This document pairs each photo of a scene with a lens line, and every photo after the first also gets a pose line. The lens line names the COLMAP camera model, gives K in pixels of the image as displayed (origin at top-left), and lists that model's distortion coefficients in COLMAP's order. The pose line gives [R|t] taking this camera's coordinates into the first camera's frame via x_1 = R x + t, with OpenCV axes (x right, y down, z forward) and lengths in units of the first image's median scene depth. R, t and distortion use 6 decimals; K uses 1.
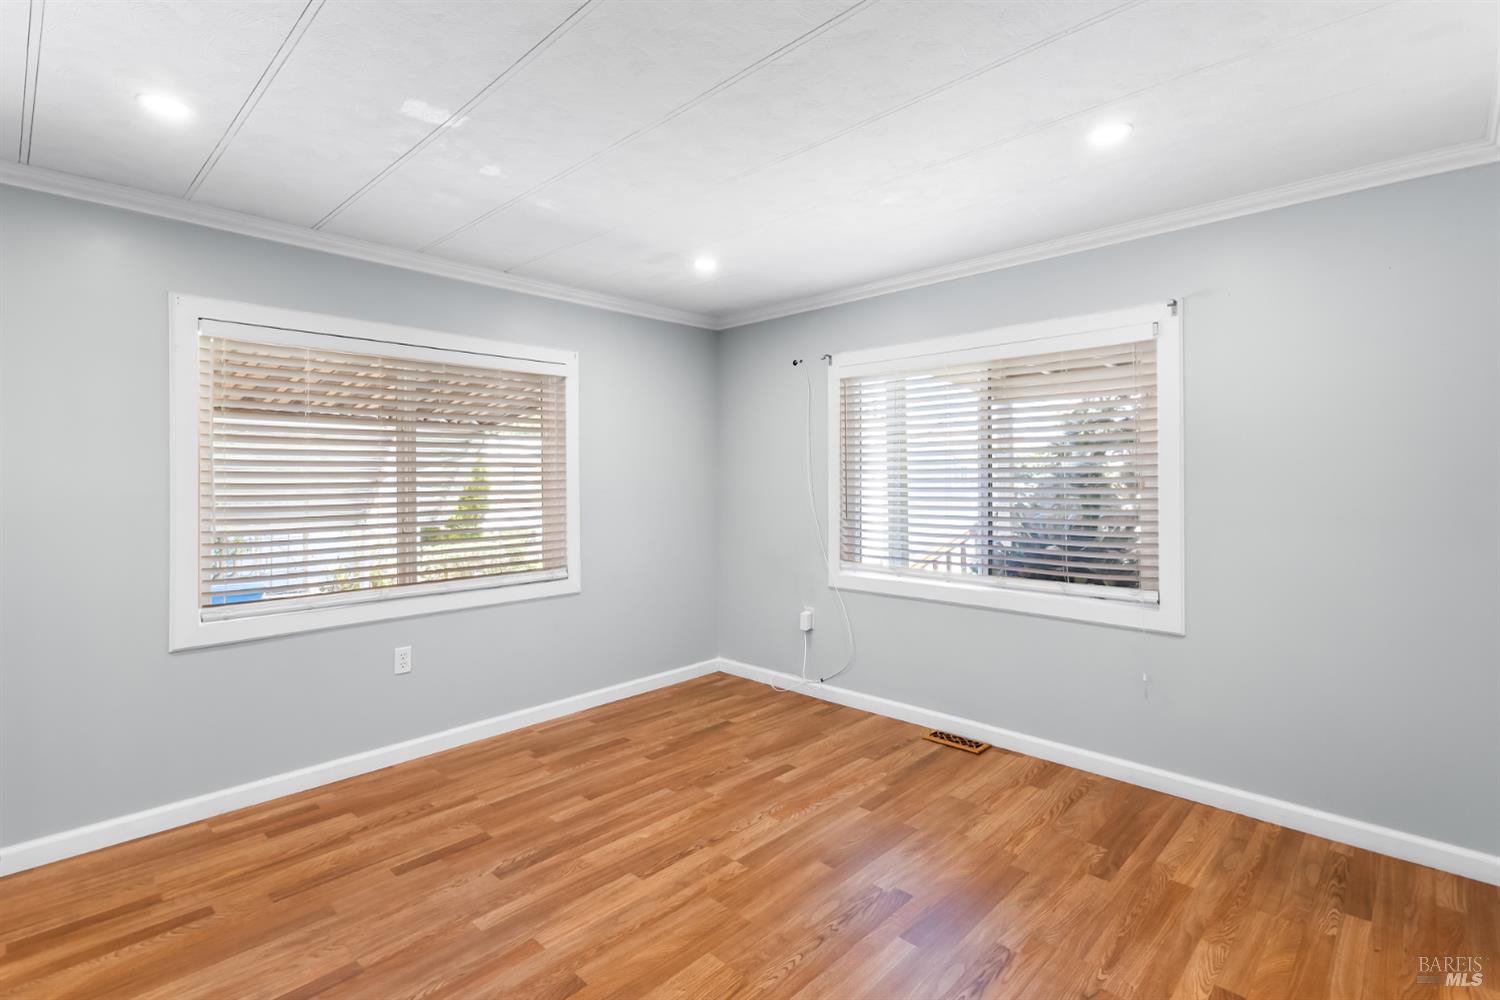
lens RADIAL K [[700.4, 0, 752.4], [0, 700.4, 486.9], [0, 0, 1]] dist [0.020984, -0.007632]
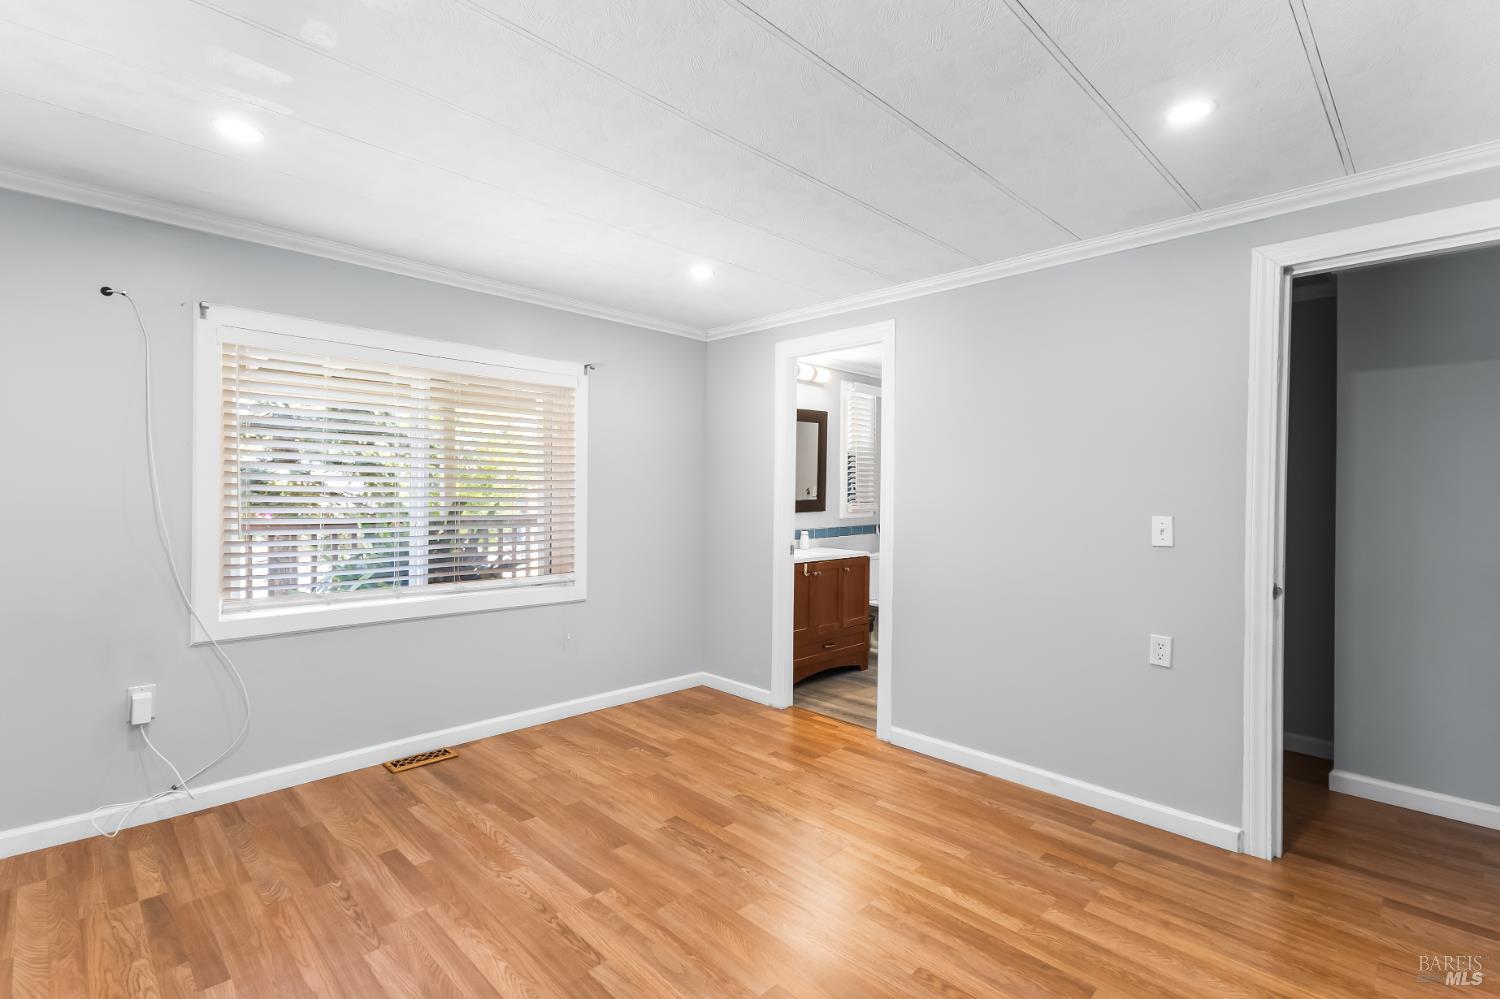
lens RADIAL K [[685.6, 0, 745.3], [0, 685.6, 497.1], [0, 0, 1]] dist [0.019730, -0.006847]
pose [[0.032843, -0.005935, 0.999443, -0.772063], [-0.002117, 0.999980, 0.006008, -0.006036], [-0.999458, -0.002314, 0.032829, 0.633733]]
